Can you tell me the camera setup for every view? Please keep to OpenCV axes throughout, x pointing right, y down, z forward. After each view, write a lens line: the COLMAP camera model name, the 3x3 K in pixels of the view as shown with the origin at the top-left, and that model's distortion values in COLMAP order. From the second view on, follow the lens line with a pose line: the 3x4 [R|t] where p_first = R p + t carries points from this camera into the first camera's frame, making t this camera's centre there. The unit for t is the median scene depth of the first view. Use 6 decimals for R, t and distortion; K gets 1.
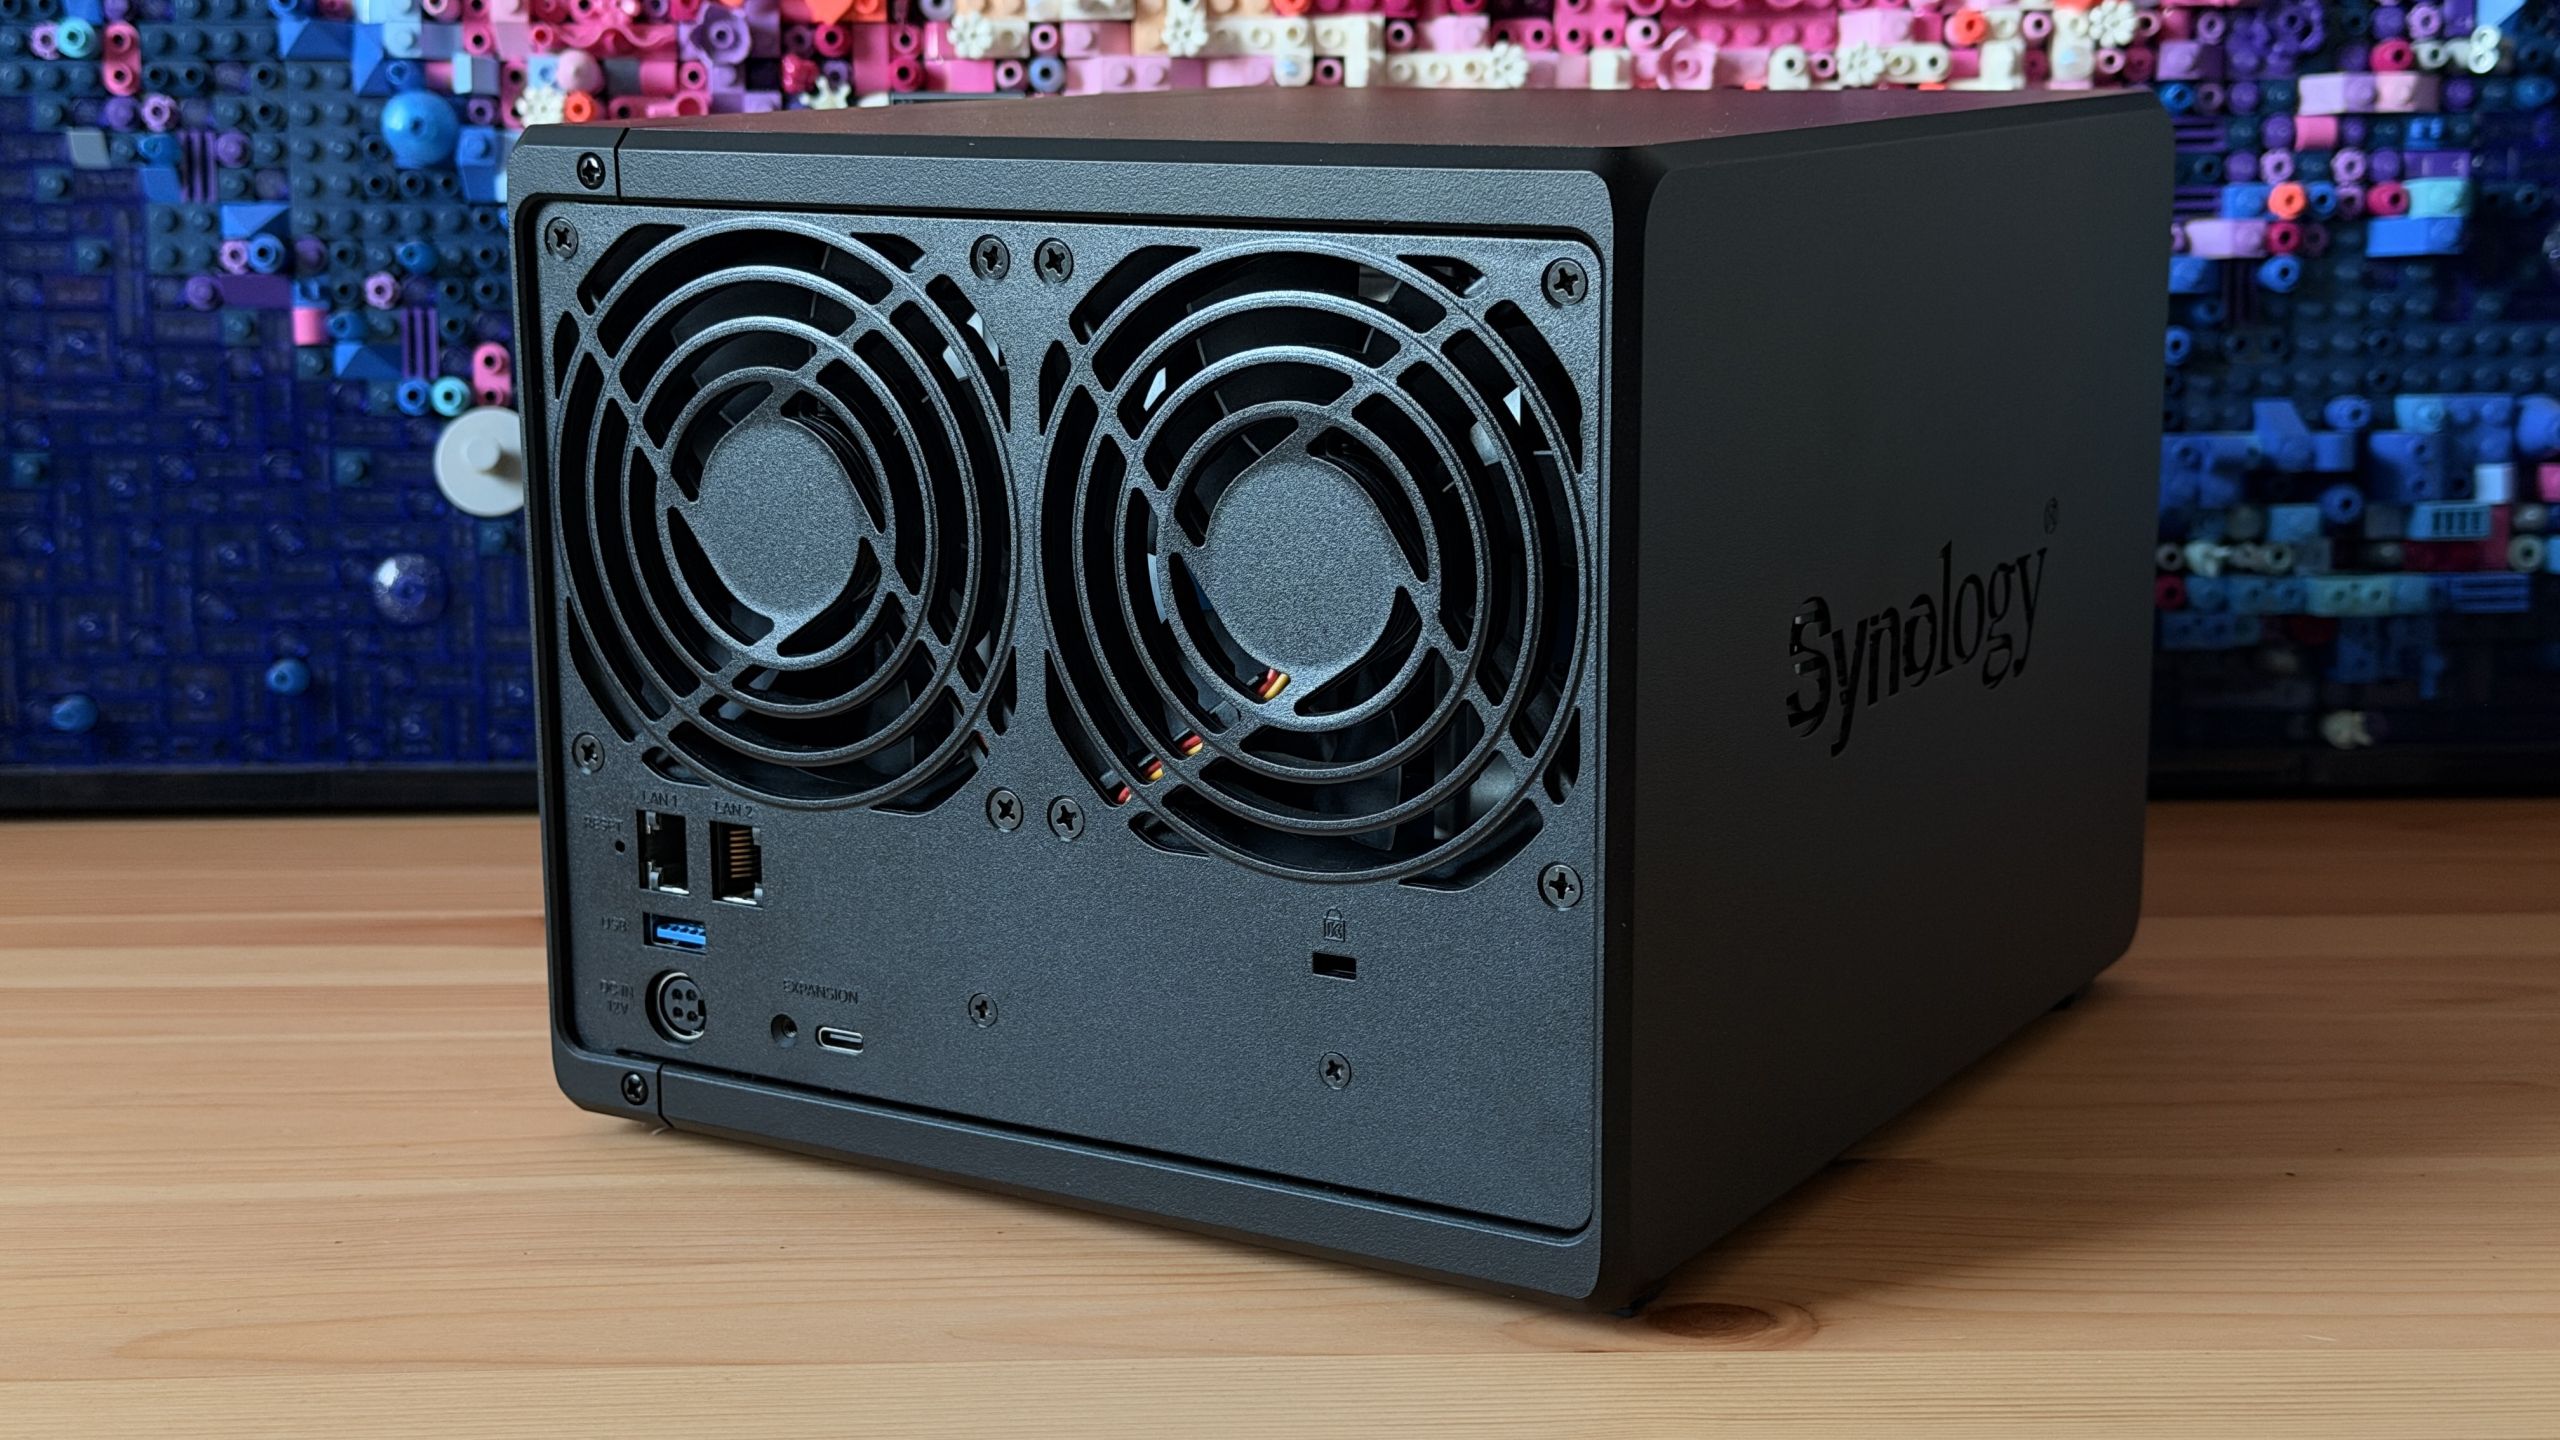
lens RADIAL K [[3721.4, 0, 1292.2], [0, 3721.4, 699.4], [0, 0, 1]] dist [0.094238, 0.000000]
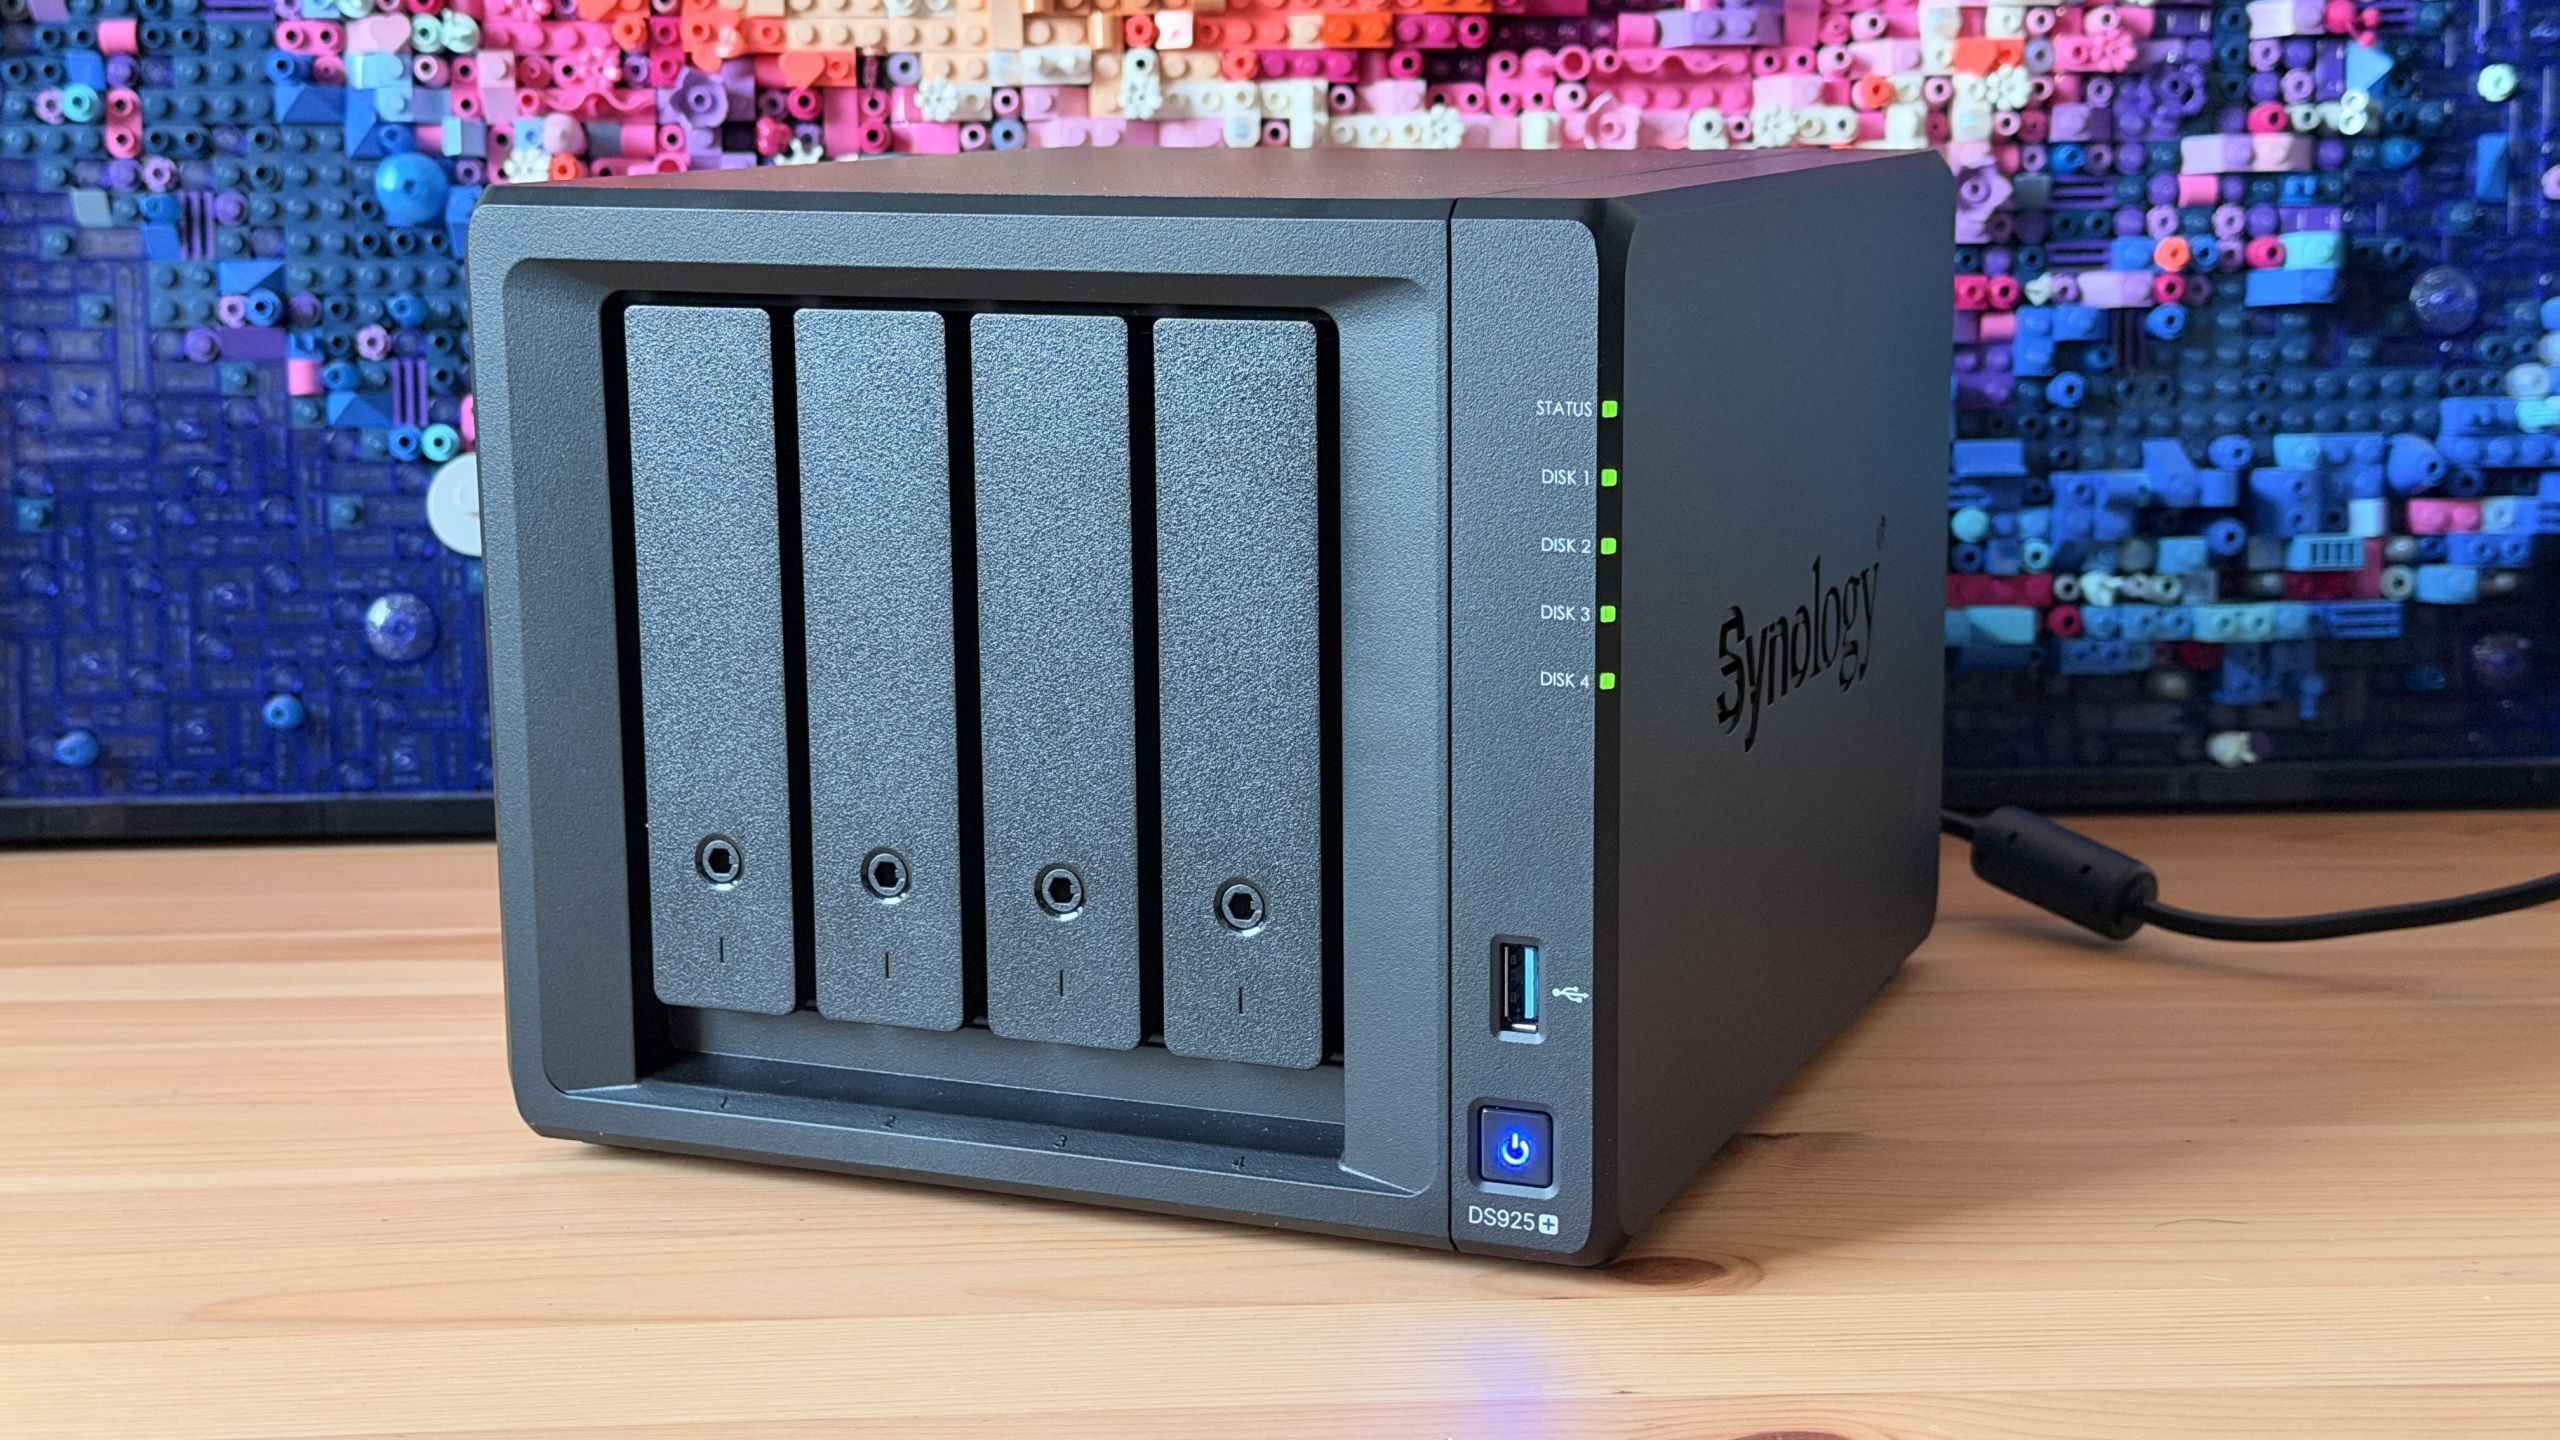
lens RADIAL K [[3721.4, 0, 1300.1], [0, 3721.4, 711.8], [0, 0, 1]] dist [0.094238, 0.000000]
pose [[0.999469, -0.006455, 0.031930, -0.017934], [0.006965, 0.999849, -0.015908, 0.012757], [-0.031822, 0.016122, 0.999364, -0.055668]]
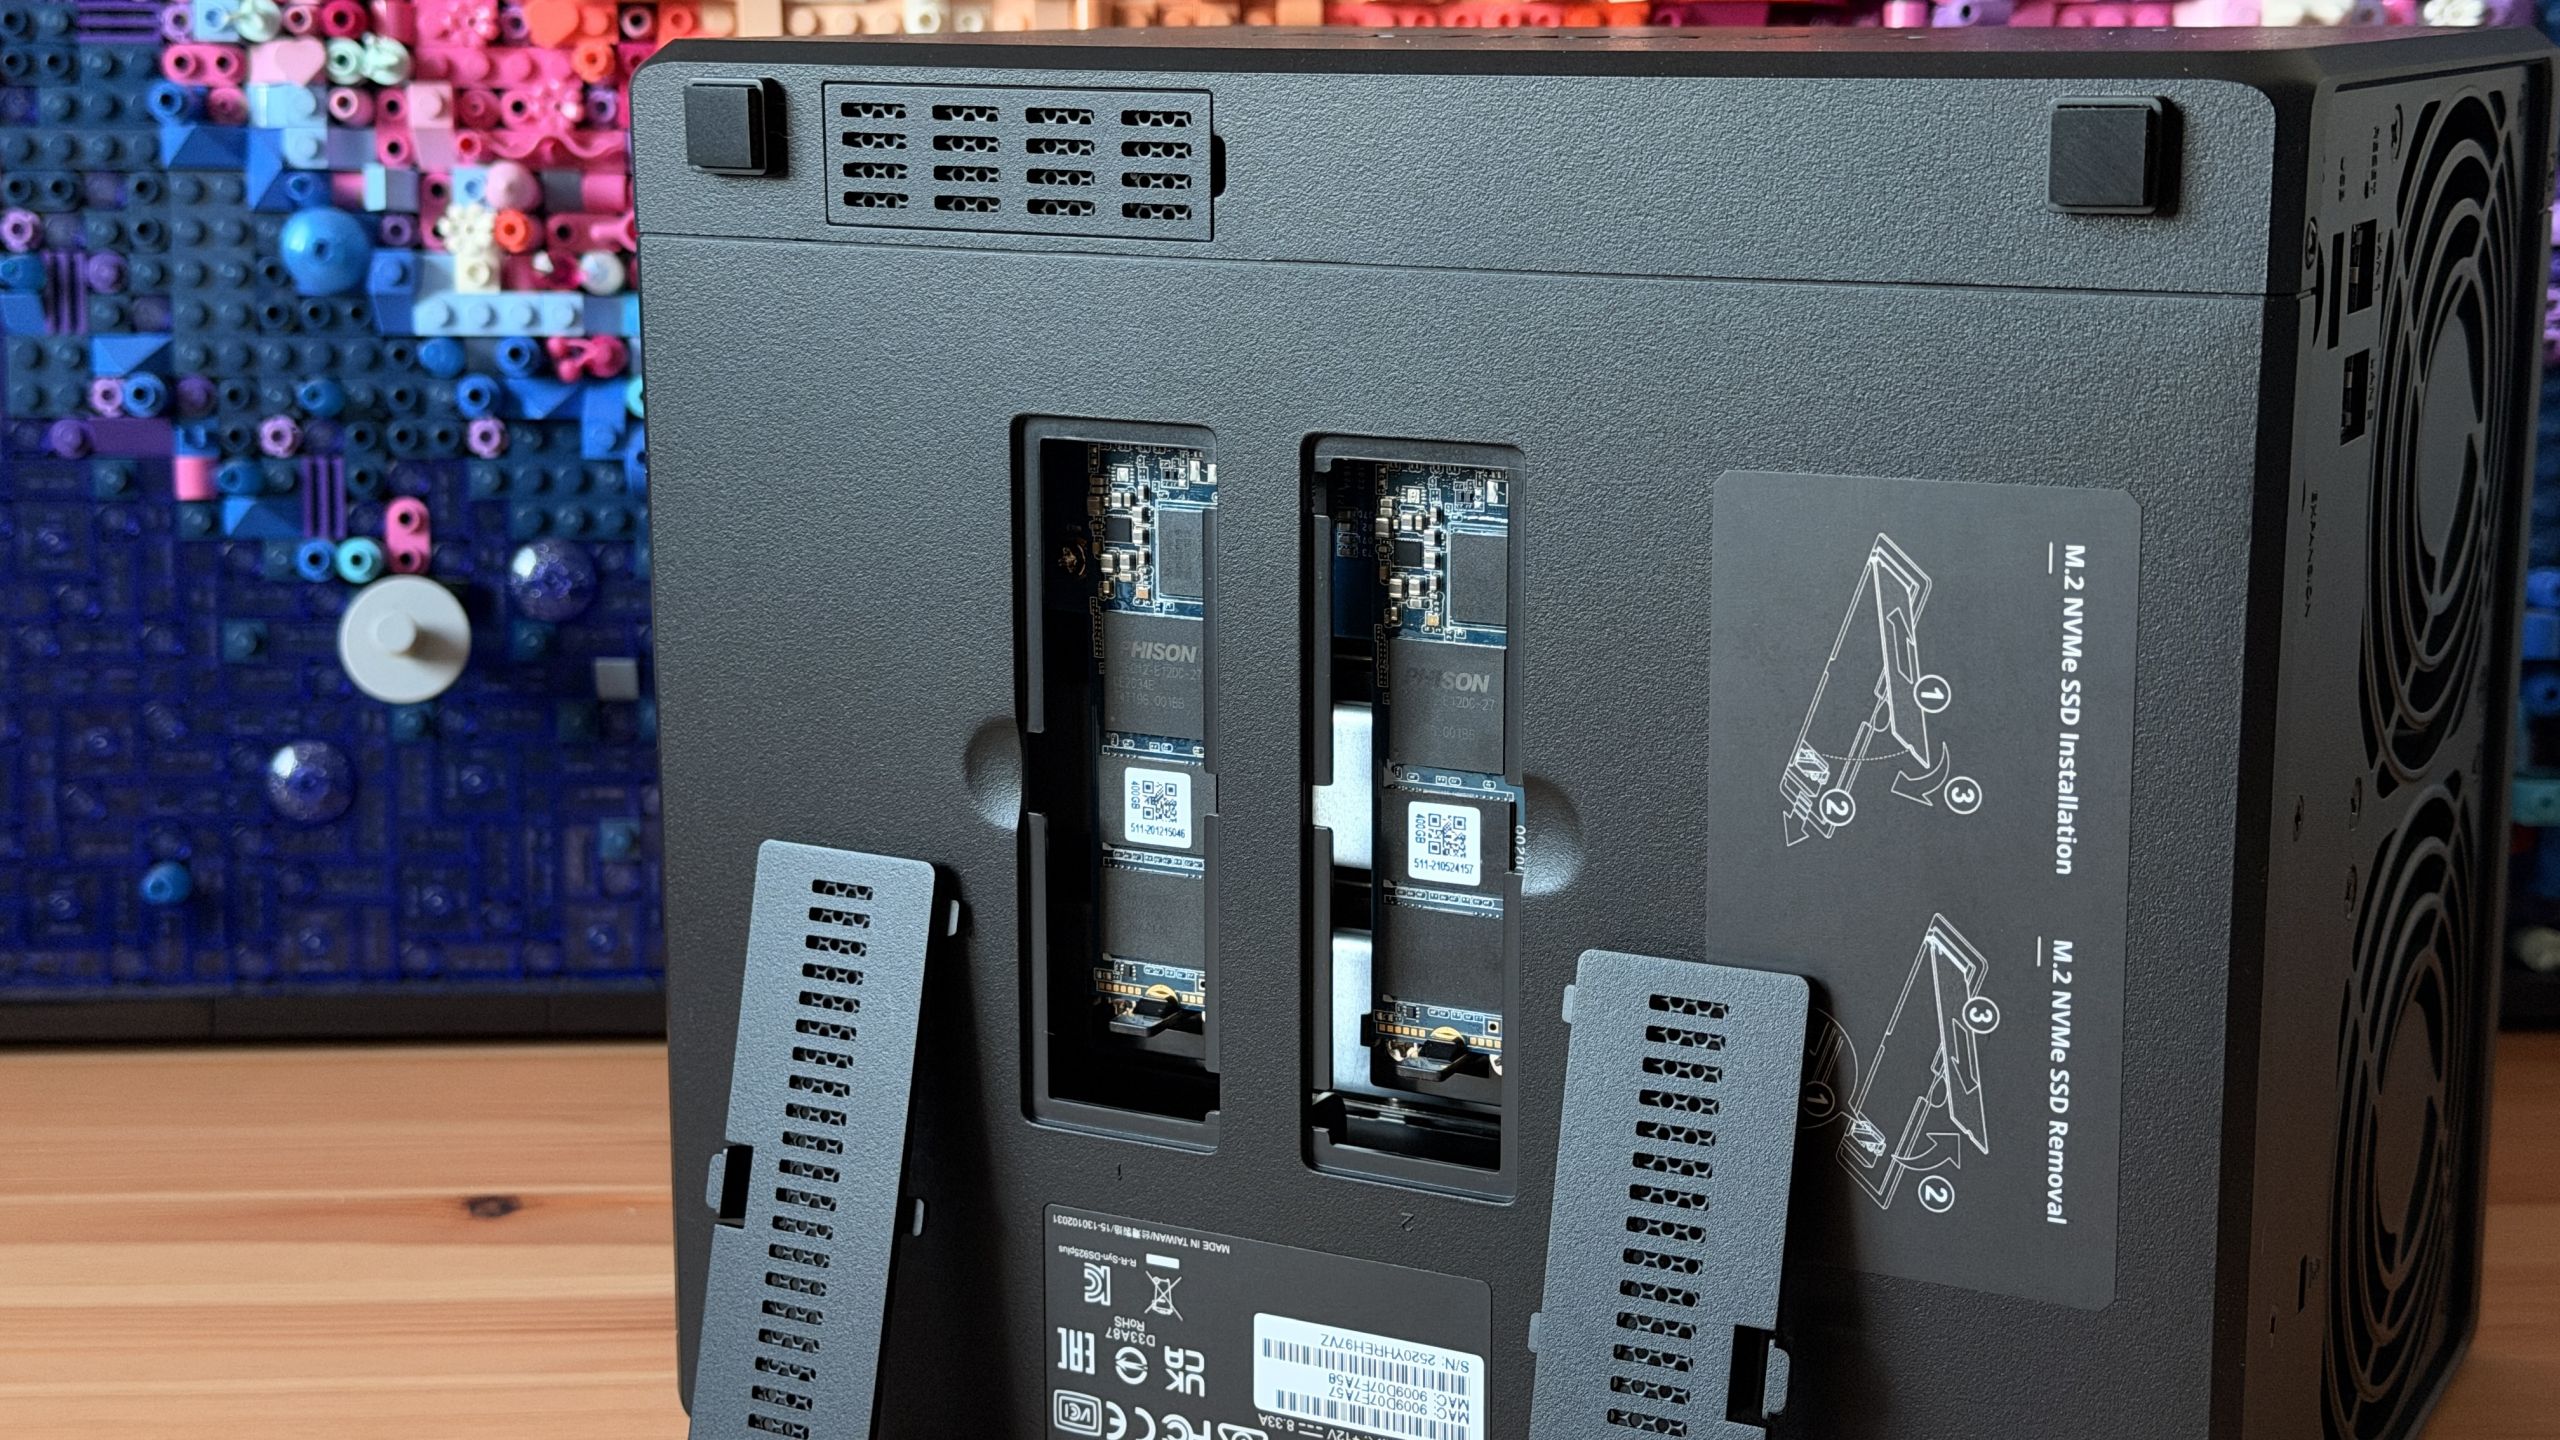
lens RADIAL K [[3721.4, 0, 1295.8], [0, 3721.4, 675.4], [0, 0, 1]] dist [0.094238, 0.000000]
pose [[0.999838, 0.003548, 0.017627, -0.024784], [-0.003440, 0.999975, -0.006129, -0.050127], [-0.017649, 0.006068, 0.999826, 0.135922]]
